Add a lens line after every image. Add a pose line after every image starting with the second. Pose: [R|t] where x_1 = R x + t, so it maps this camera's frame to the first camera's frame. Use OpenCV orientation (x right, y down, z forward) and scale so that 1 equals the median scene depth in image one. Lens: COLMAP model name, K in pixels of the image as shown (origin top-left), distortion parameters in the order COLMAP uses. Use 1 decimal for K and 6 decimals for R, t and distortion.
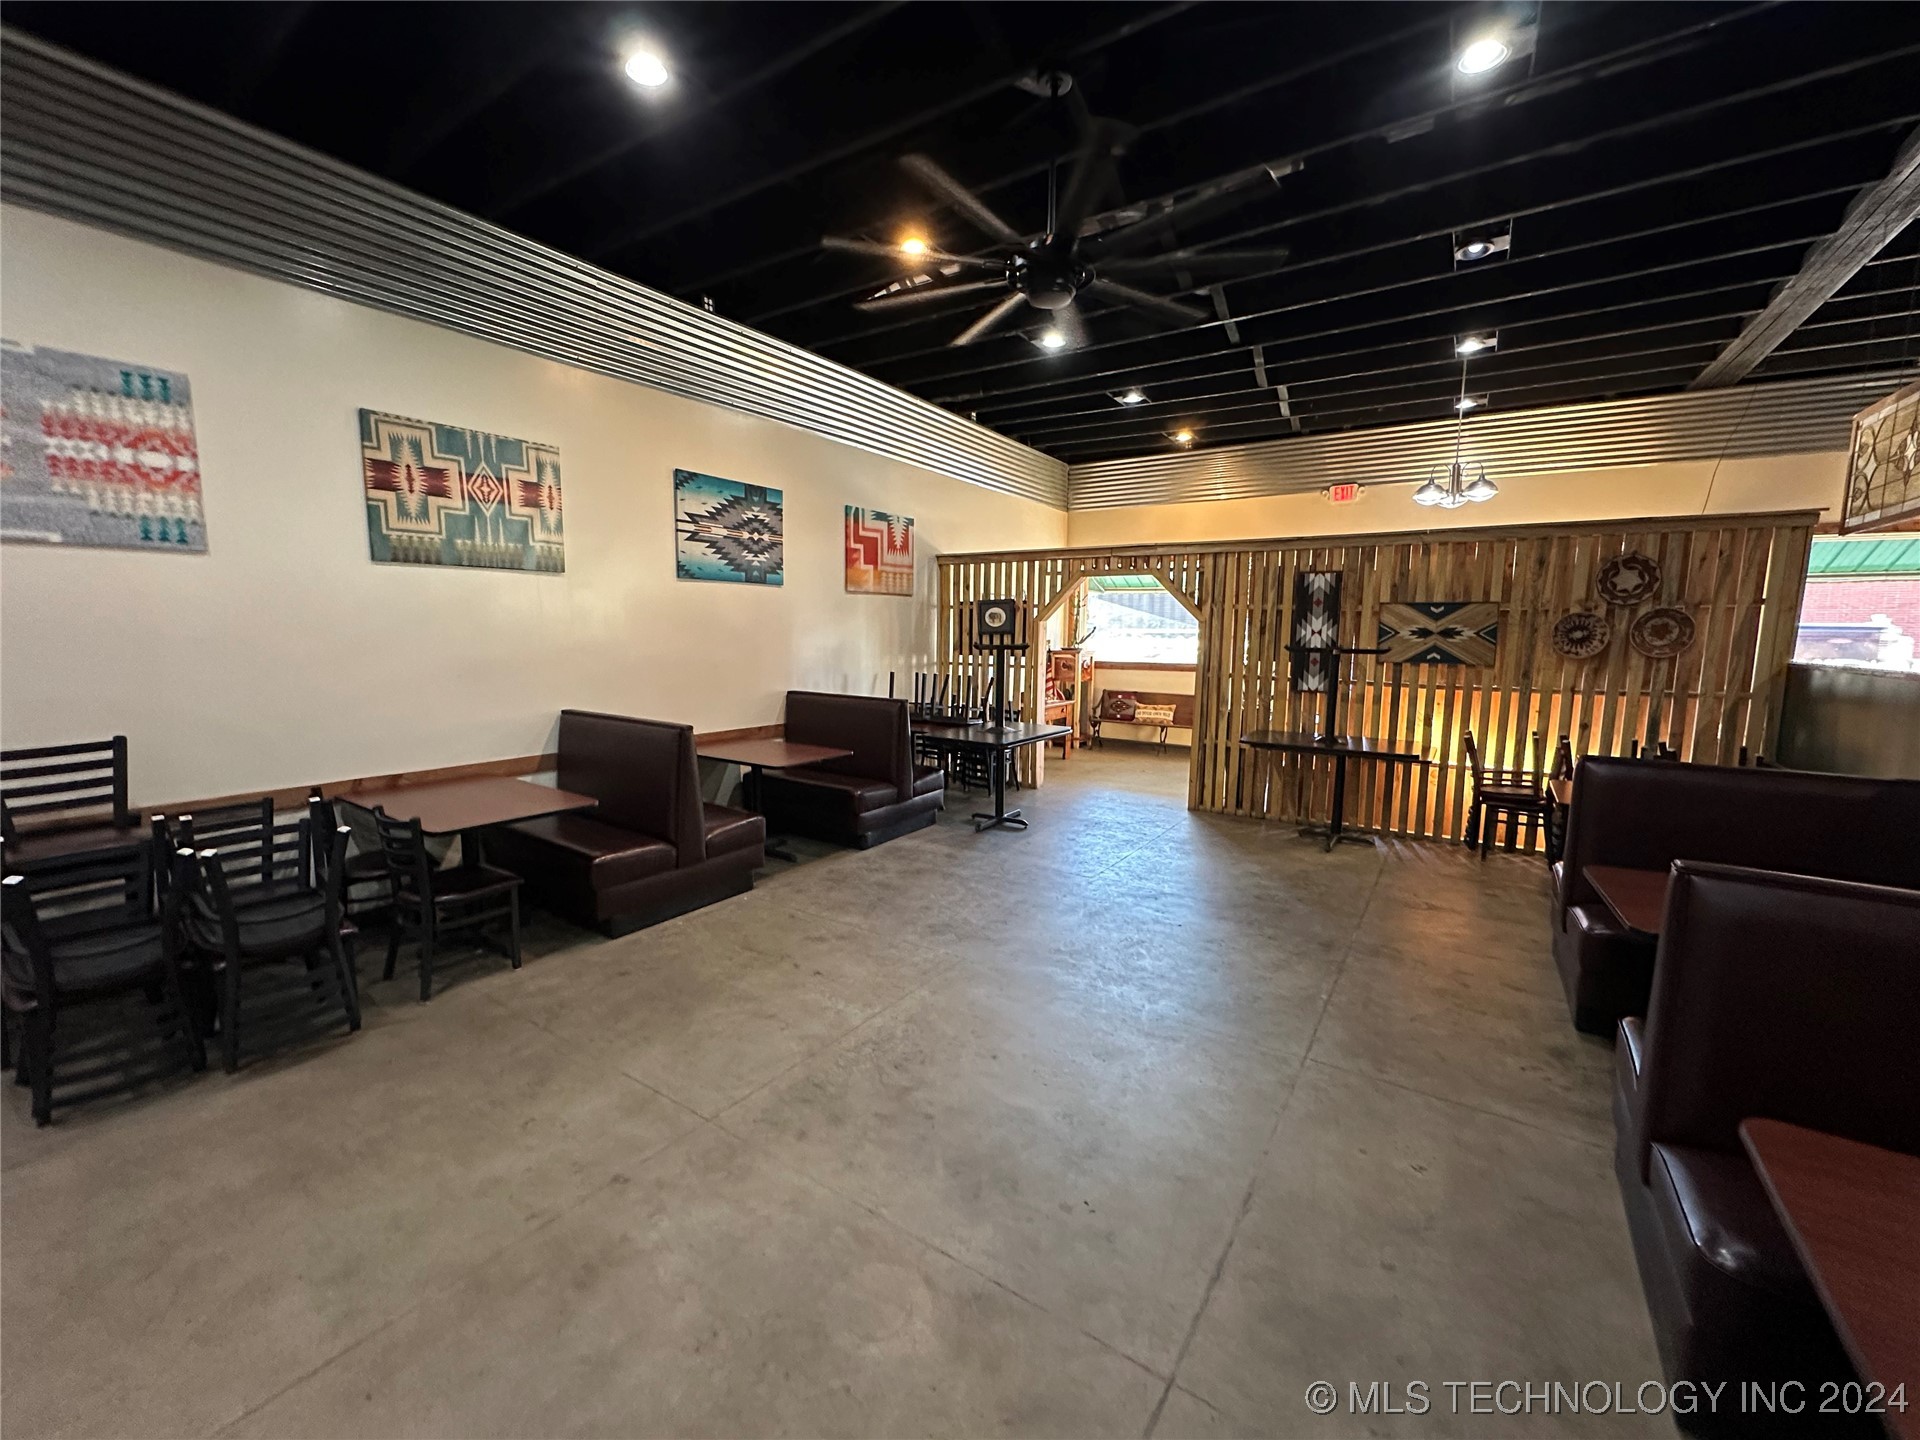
lens RADIAL K [[766.2, 0, 962.6], [0, 766.2, 718.5], [0, 0, 1]] dist [-0.004224, 0.001143]
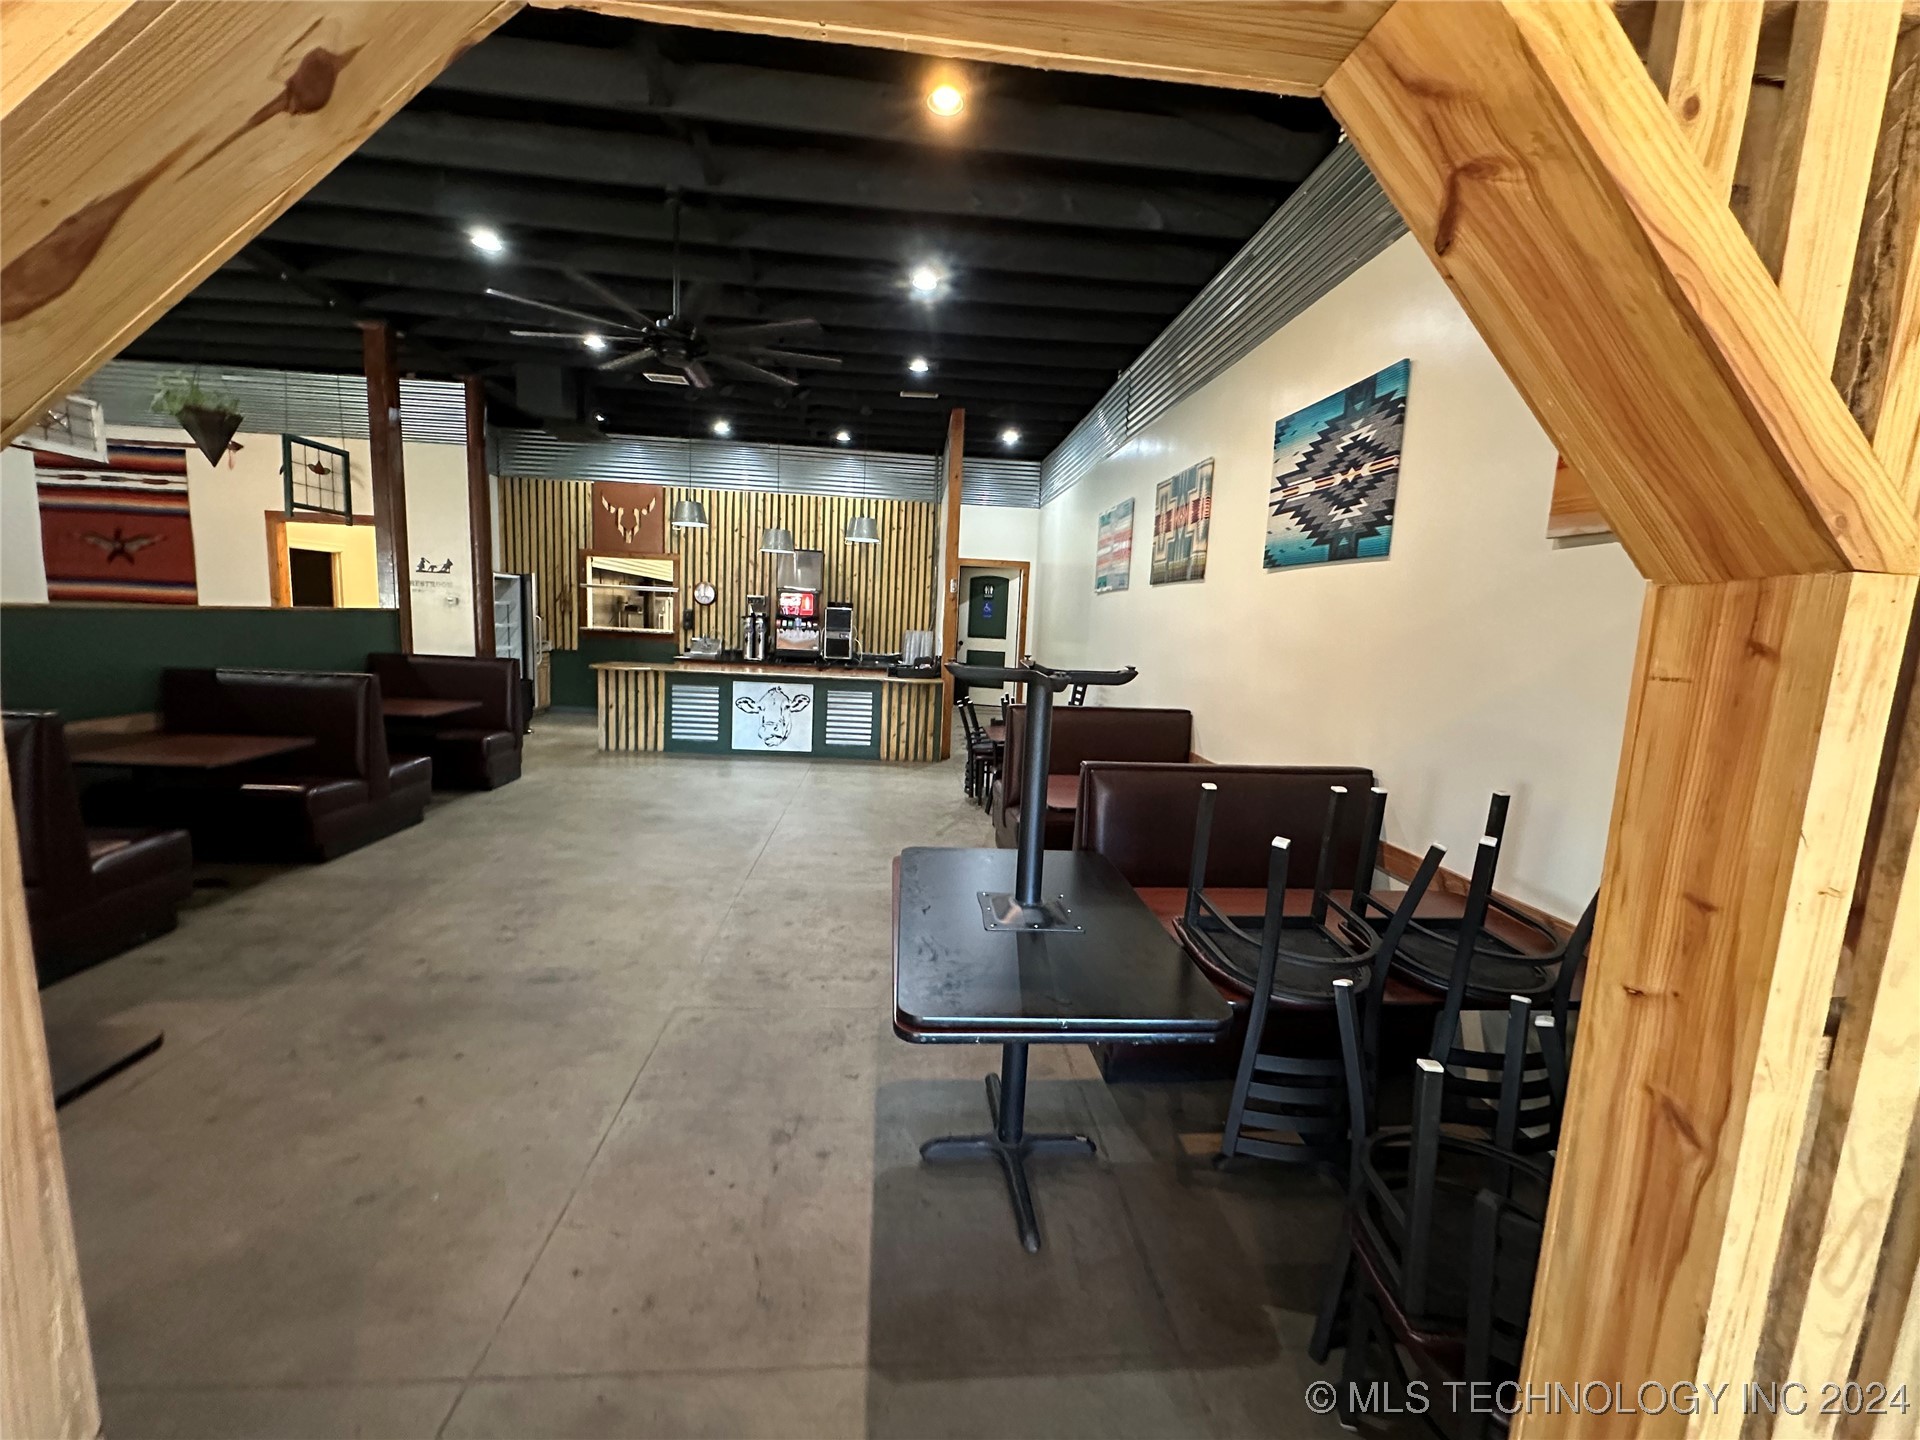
lens RADIAL K [[766.2, 0, 959.0], [0, 766.2, 717.7], [0, 0, 1]] dist [-0.004224, 0.001143]
pose [[0.783978, -0.053788, 0.618454, -0.361995], [0.034430, 0.998473, 0.043193, 0.049838], [-0.619833, -0.012569, 0.784633, -0.407548]]
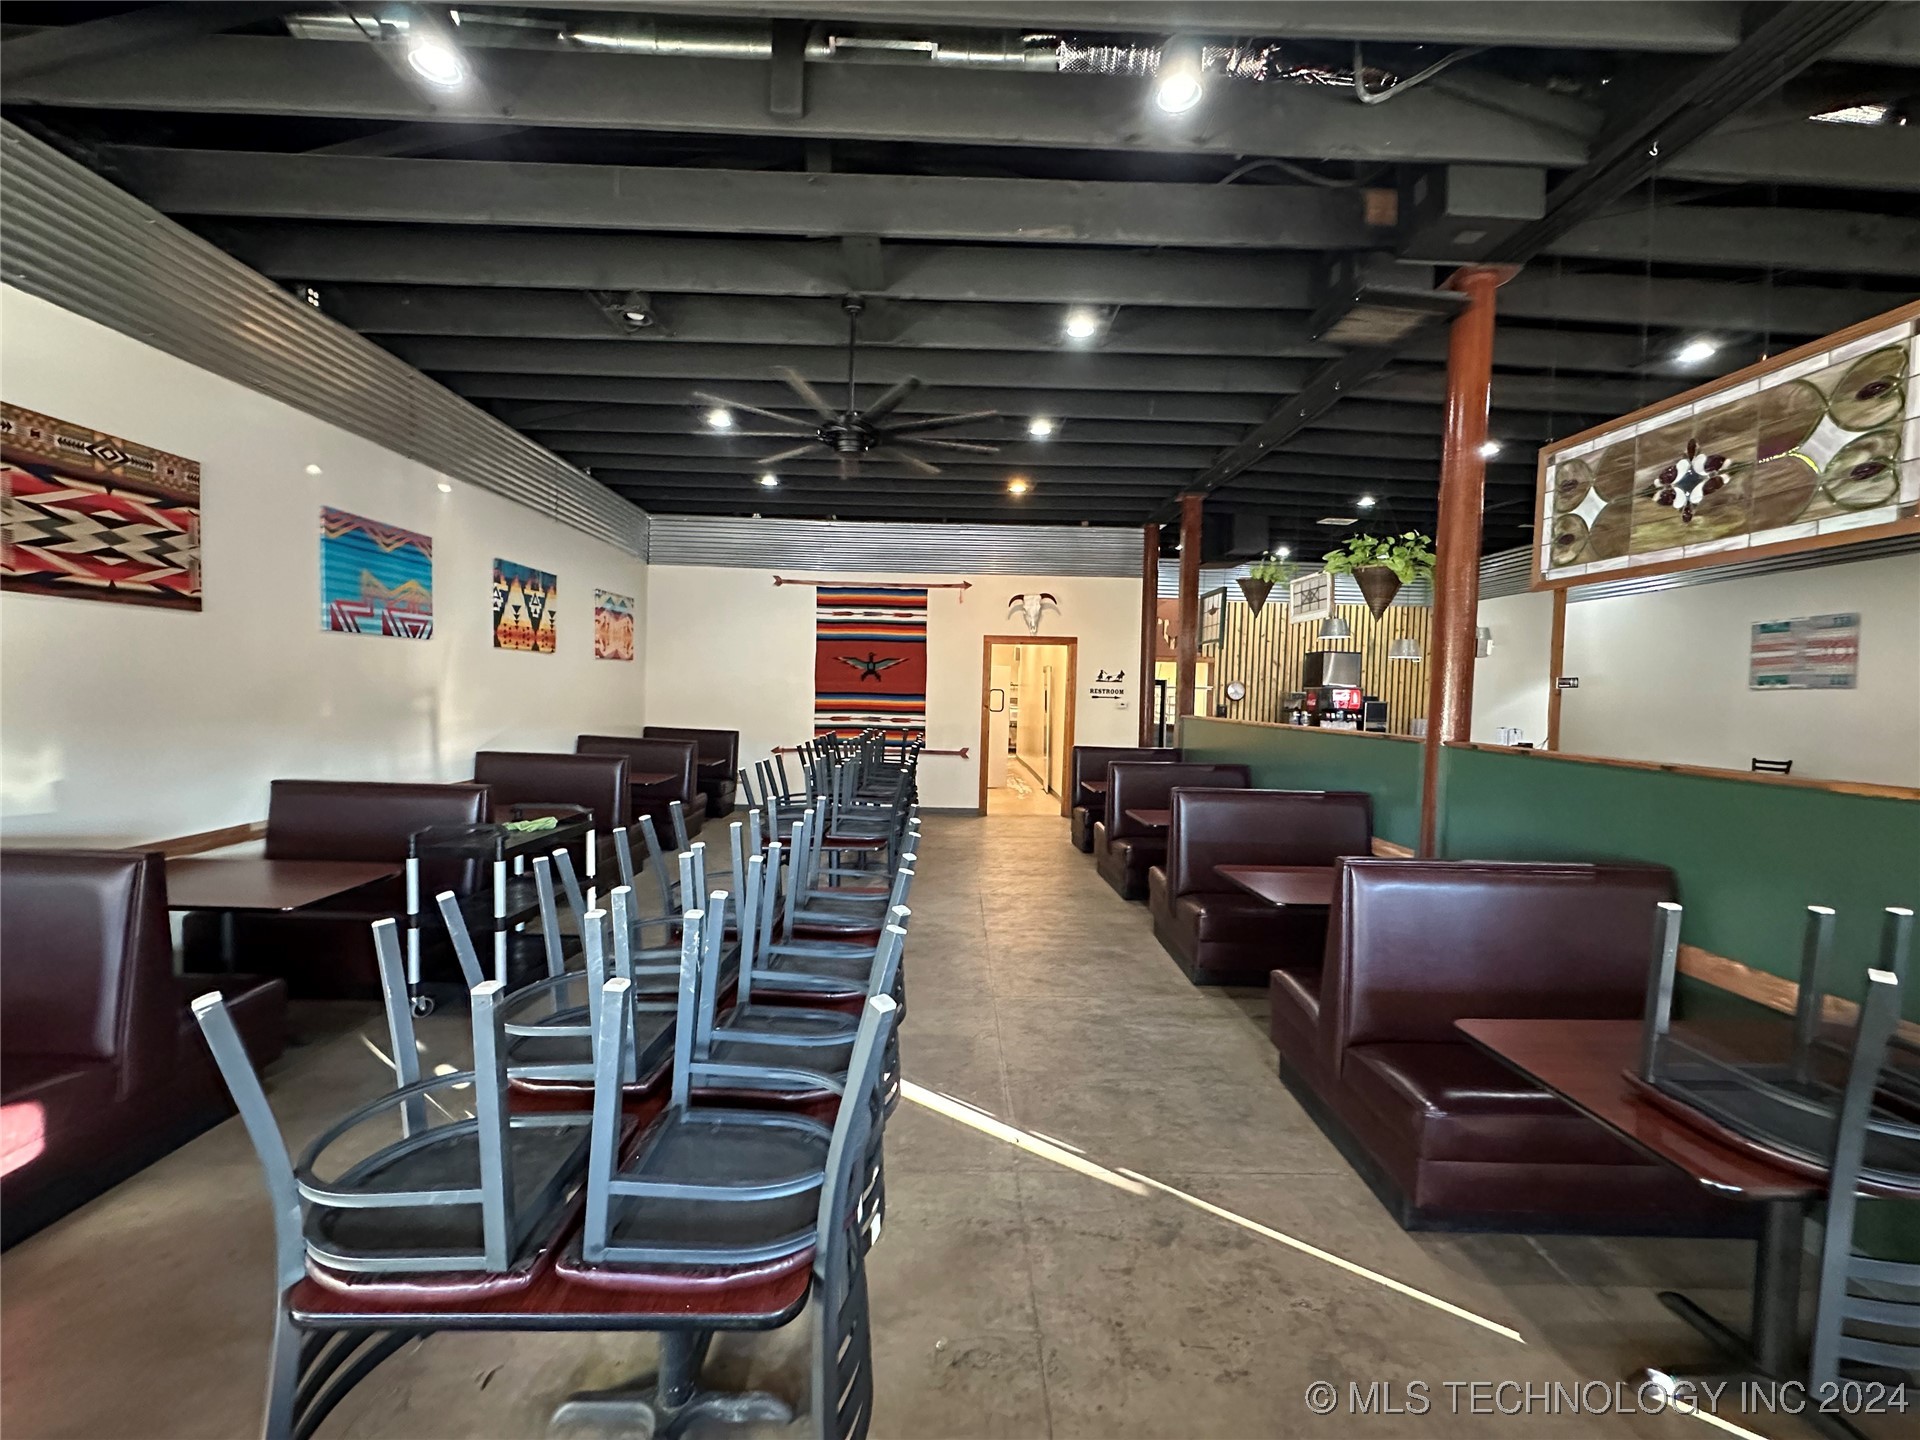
lens RADIAL K [[766.2, 0, 961.7], [0, 766.2, 722.1], [0, 0, 1]] dist [-0.004224, 0.001143]
pose [[0.824472, -0.011647, 0.565783, -1.844530], [0.049567, 0.997432, -0.051698, -0.056642], [-0.563728, 0.070668, 0.822932, 0.268492]]
